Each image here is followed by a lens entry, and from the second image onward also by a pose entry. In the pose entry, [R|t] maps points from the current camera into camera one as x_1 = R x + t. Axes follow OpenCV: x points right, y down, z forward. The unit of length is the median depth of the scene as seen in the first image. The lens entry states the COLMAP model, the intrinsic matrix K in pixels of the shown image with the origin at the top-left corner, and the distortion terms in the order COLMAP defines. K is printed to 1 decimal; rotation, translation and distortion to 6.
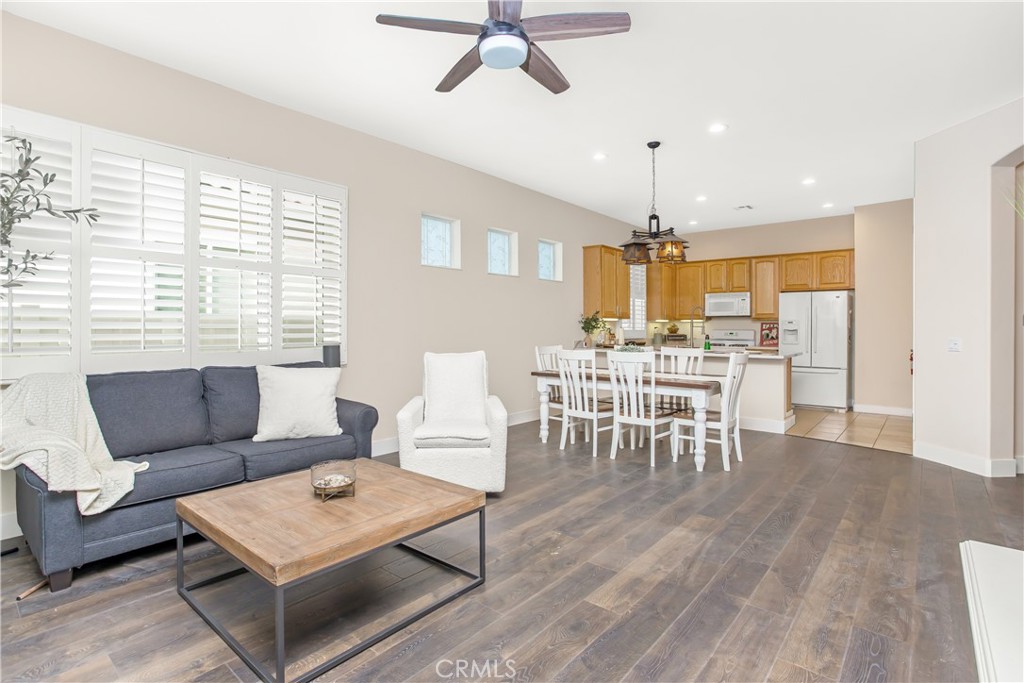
lens RADIAL K [[502.6, 0, 510.0], [0, 502.6, 326.8], [0, 0, 1]] dist [-0.030085, 0.000106]
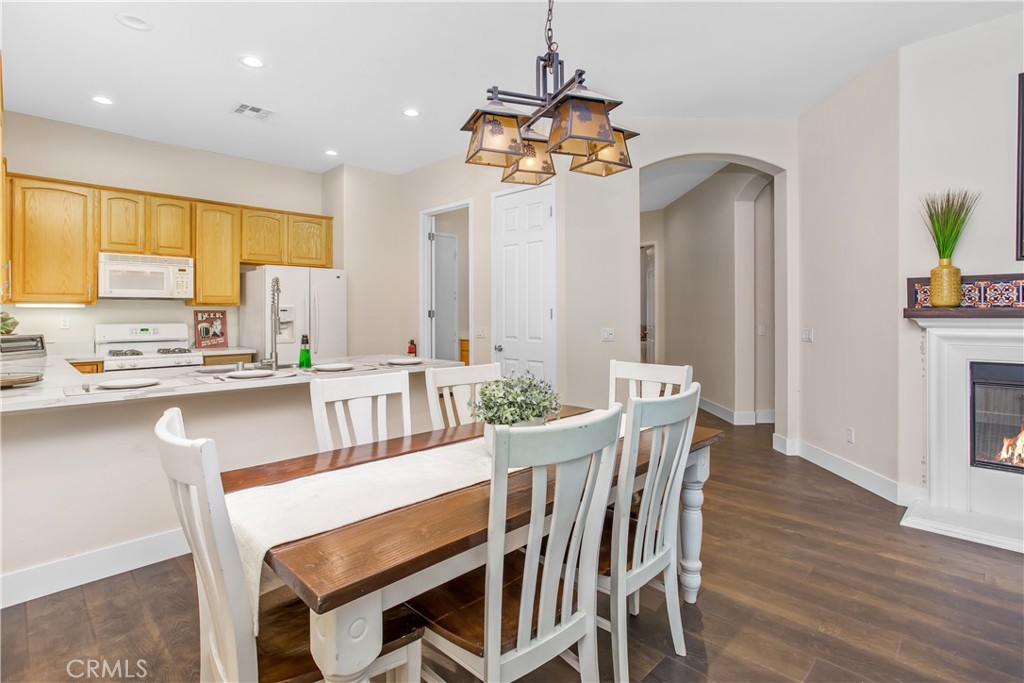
lens RADIAL K [[507.3, 0, 512.8], [0, 507.3, 310.7], [0, 0, 1]] dist [0.000671, 0.000085]
pose [[0.072448, -0.003225, 0.997367, -0.083515], [0.001223, 0.999994, 0.003145, -0.009367], [-0.997371, 0.000992, 0.072452, 0.587236]]
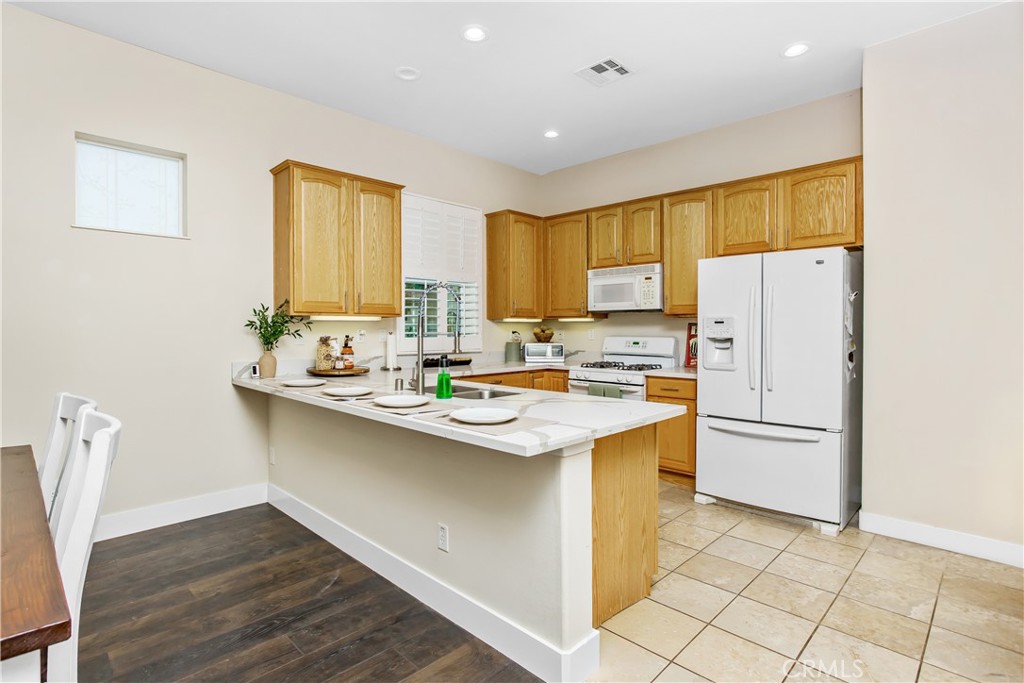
lens RADIAL K [[502.7, 0, 524.2], [0, 502.7, 330.3], [0, 0, 1]] dist [-0.018869, -0.000040]
pose [[0.997757, -0.005090, -0.066744, 0.377405], [0.005493, 0.999968, 0.005849, -0.004482], [0.066712, -0.006203, 0.997753, 0.480095]]
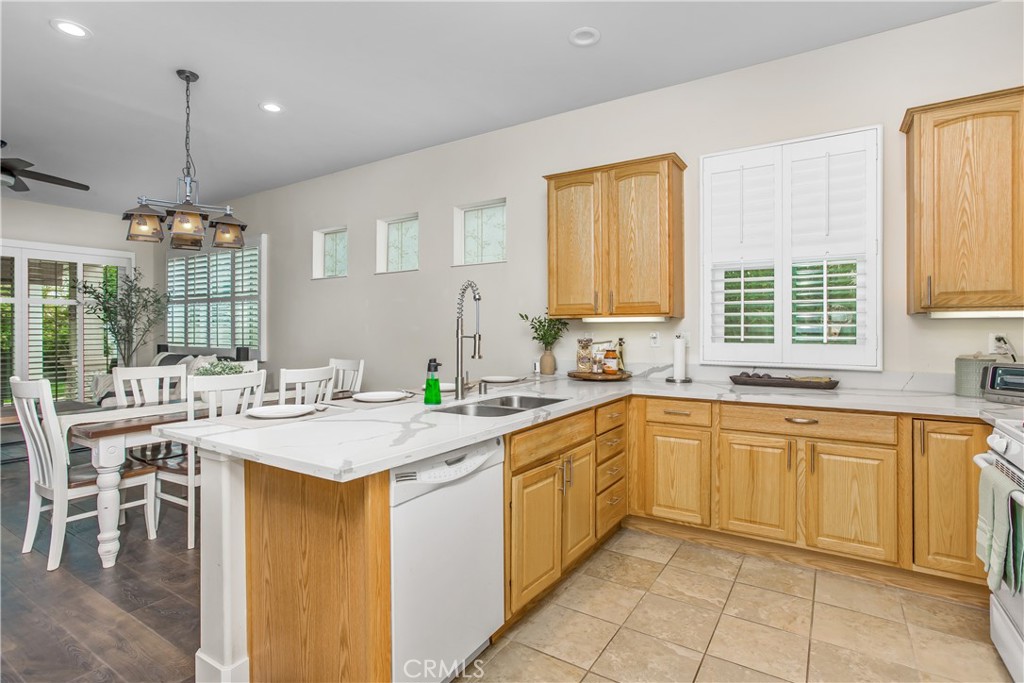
lens RADIAL K [[502.6, 0, 510.0], [0, 502.6, 326.8], [0, 0, 1]] dist [-0.030085, 0.000106]
pose [[0.129357, -0.015113, -0.991483, 0.608140], [0.002804, 0.999885, -0.014875, -0.001916], [0.991594, -0.000856, 0.129385, 0.794181]]
